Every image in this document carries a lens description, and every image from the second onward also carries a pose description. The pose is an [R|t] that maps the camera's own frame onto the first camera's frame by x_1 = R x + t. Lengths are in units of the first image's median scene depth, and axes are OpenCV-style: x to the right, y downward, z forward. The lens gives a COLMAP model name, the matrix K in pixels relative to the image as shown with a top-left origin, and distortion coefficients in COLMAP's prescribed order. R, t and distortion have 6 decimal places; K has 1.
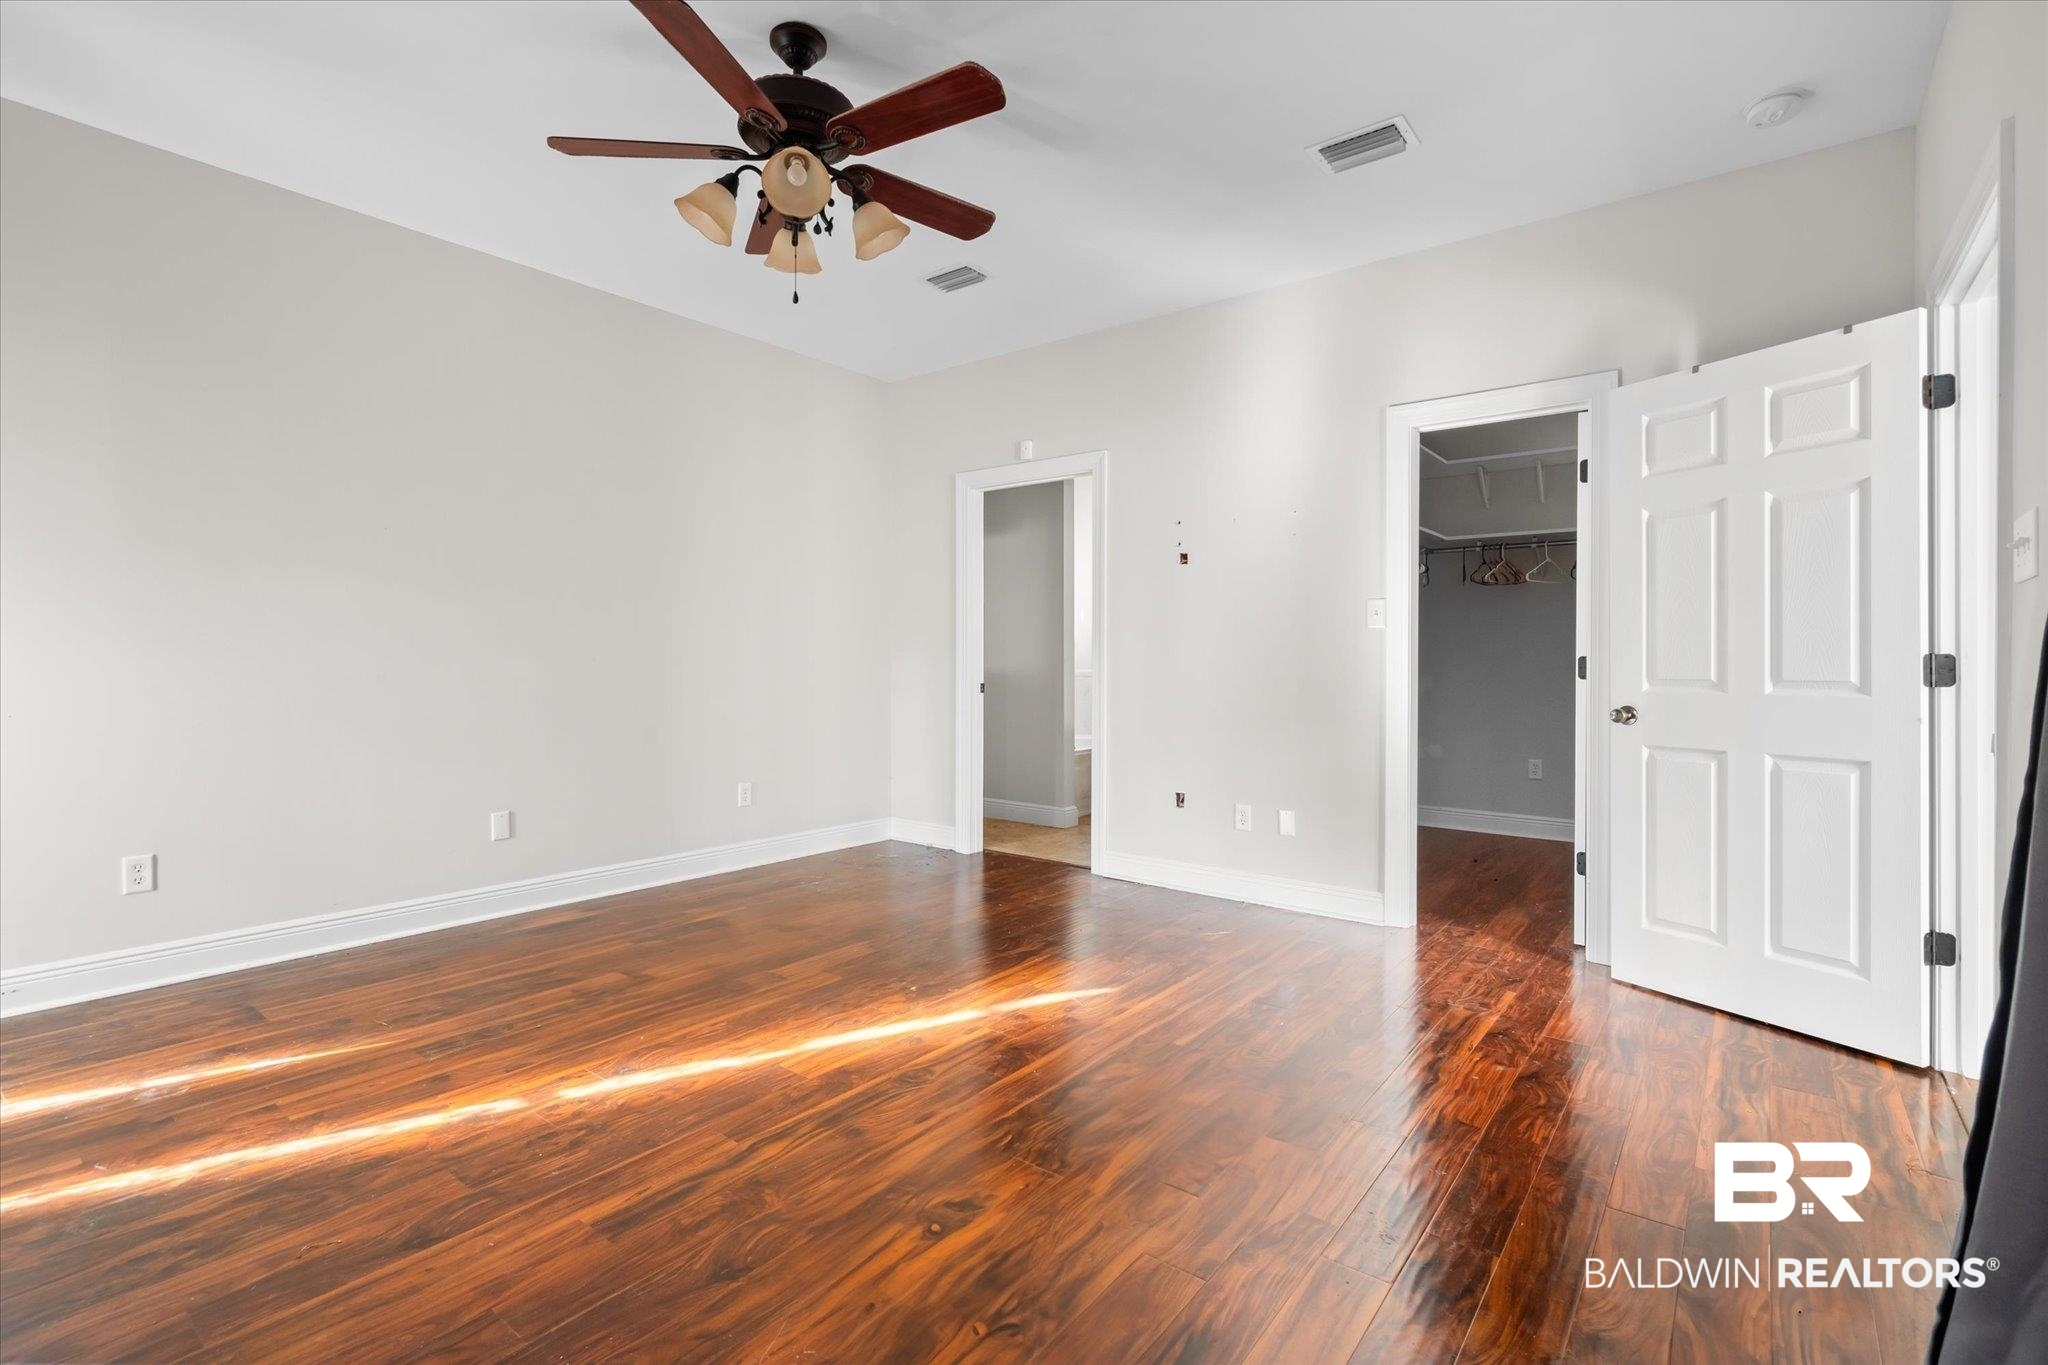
lens RADIAL K [[946.5, 0, 1005.4], [0, 946.5, 651.1], [0, 0, 1]] dist [-0.002546, -0.000515]
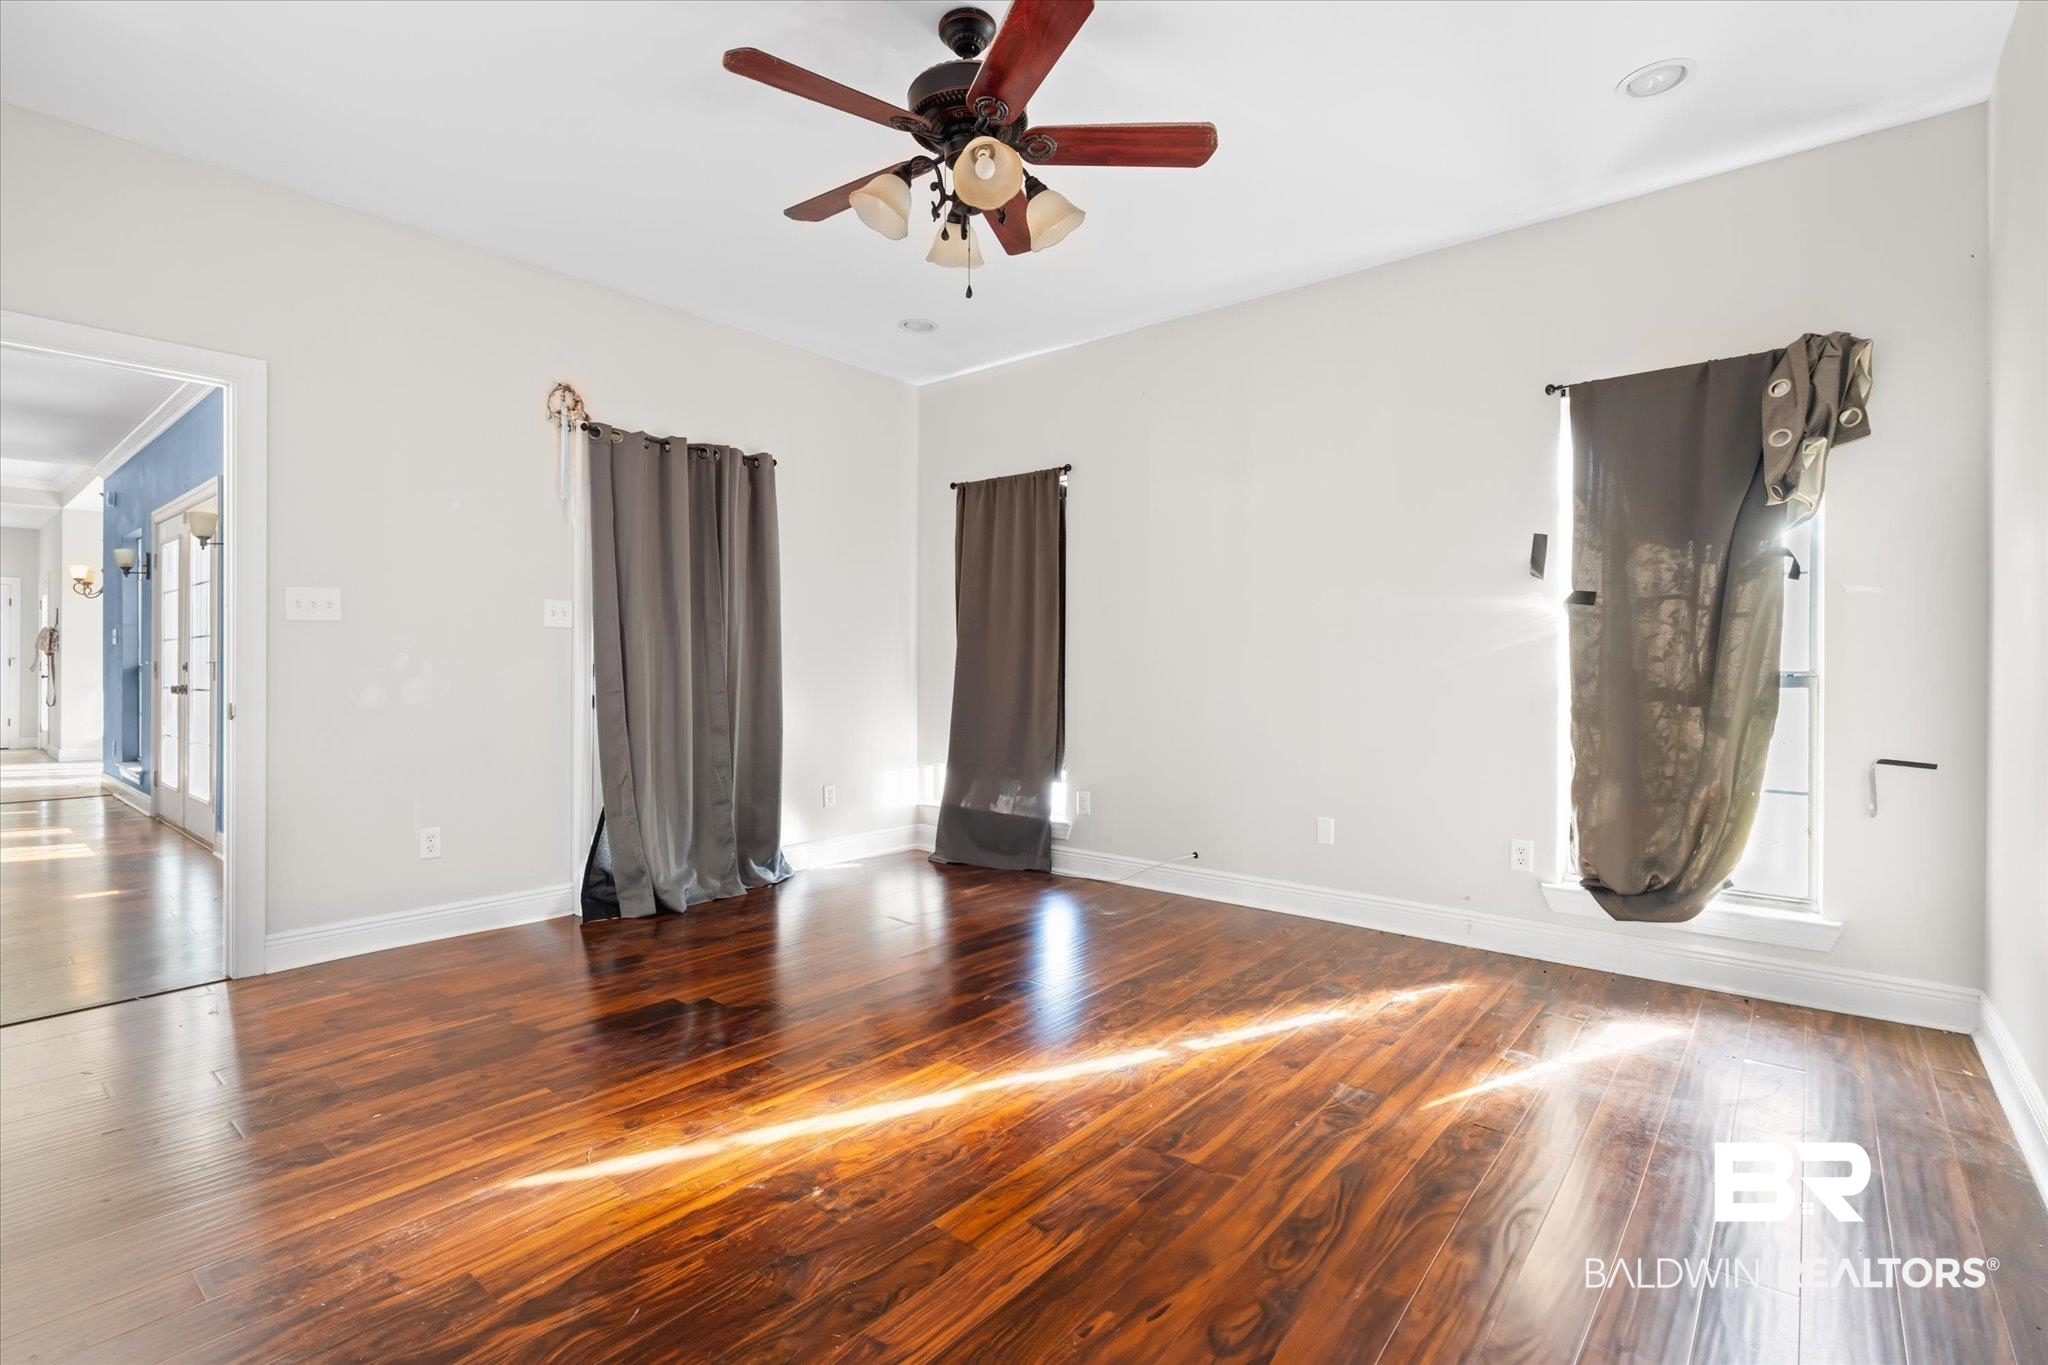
lens RADIAL K [[946.5, 0, 1005.4], [0, 946.5, 651.1], [0, 0, 1]] dist [-0.002546, -0.000515]
pose [[-0.999644, -0.006691, 0.025811, -0.282592], [-0.007252, 0.999738, -0.021728, 0.014054], [-0.025659, -0.021907, -0.999431, 1.956356]]
